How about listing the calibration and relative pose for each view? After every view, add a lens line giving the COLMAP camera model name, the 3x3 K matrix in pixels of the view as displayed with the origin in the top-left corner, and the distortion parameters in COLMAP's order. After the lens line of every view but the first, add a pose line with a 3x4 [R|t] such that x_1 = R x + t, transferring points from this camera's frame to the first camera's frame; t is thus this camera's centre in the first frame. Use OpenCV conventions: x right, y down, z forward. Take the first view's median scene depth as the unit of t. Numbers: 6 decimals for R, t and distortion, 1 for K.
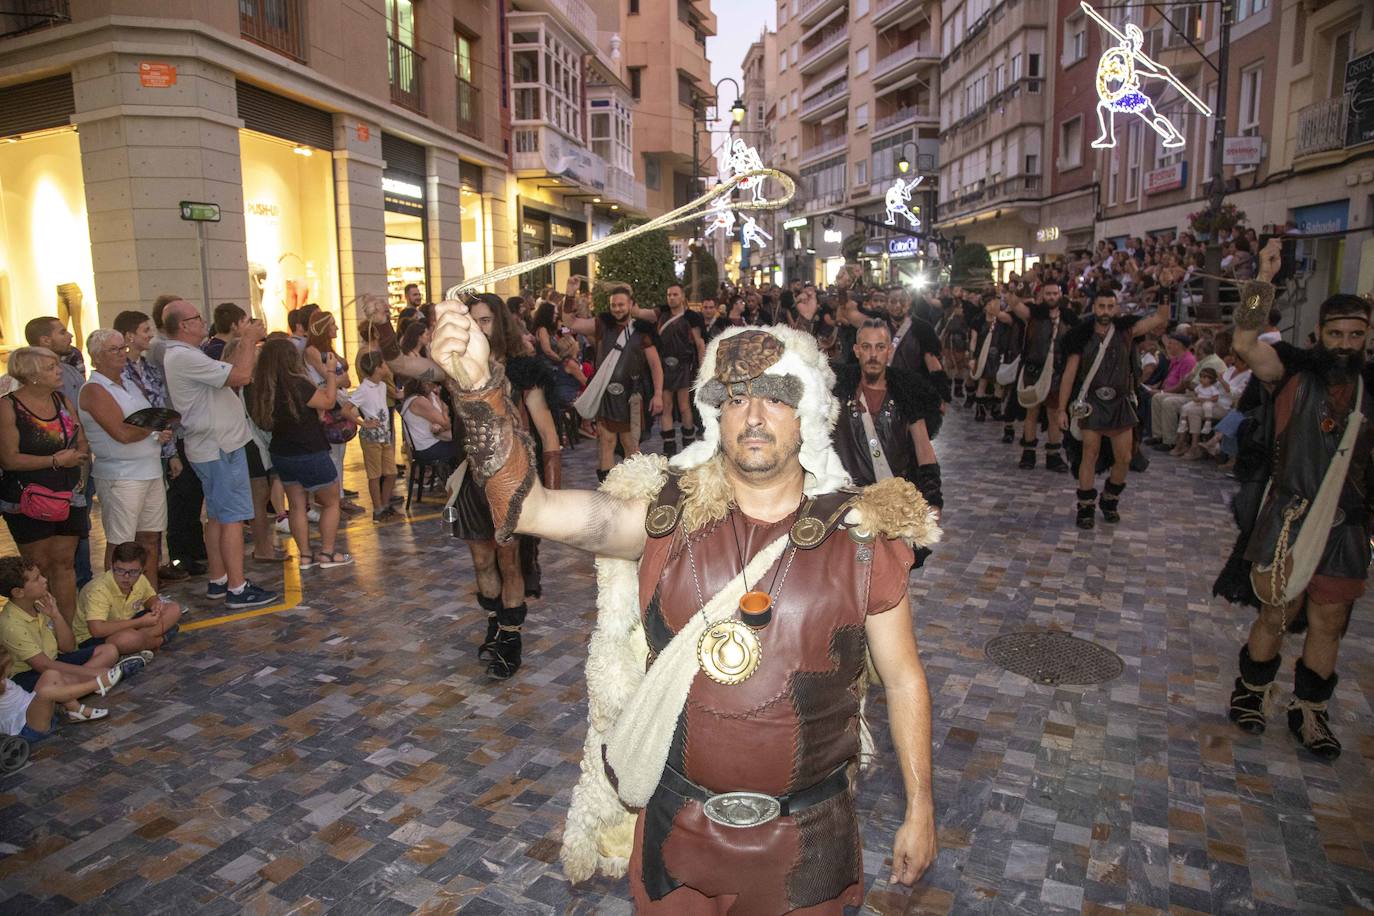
lens RADIAL K [[922.1, 0, 687.0], [0, 922.1, 458.0], [0, 0, 1]] dist [-0.116283, 0.060213]
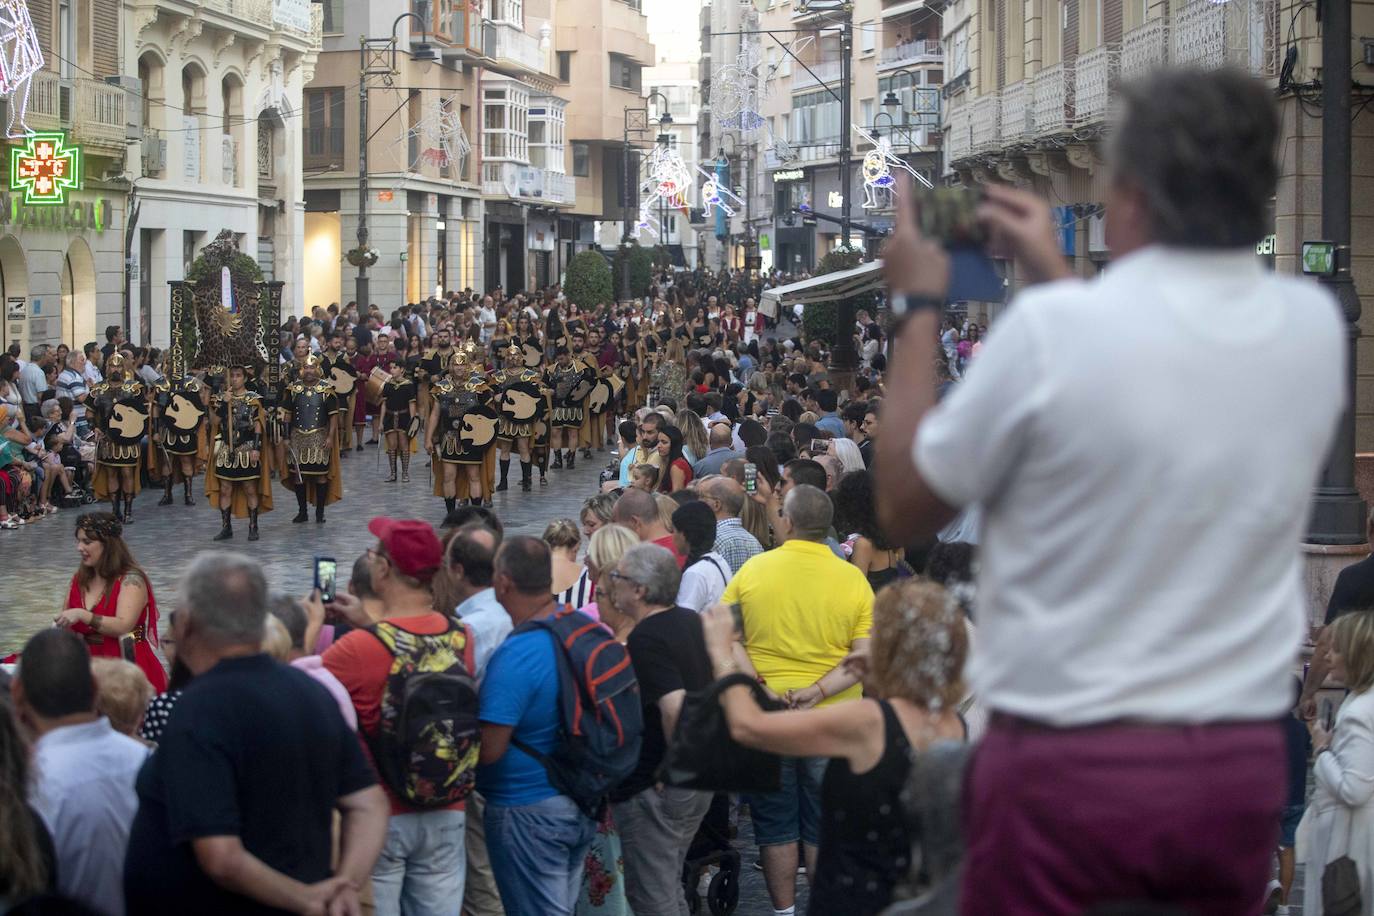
lens RADIAL K [[2616.5, 0, 686.4], [0, 2616.5, 508.4], [0, 0, 1]] dist [-0.361197, 0.258100]
pose [[0.999524, -0.001997, 0.030801, -0.018915], [0.004764, 0.995930, -0.090001, 0.379825], [-0.030496, 0.090105, 0.995465, -2.205443]]
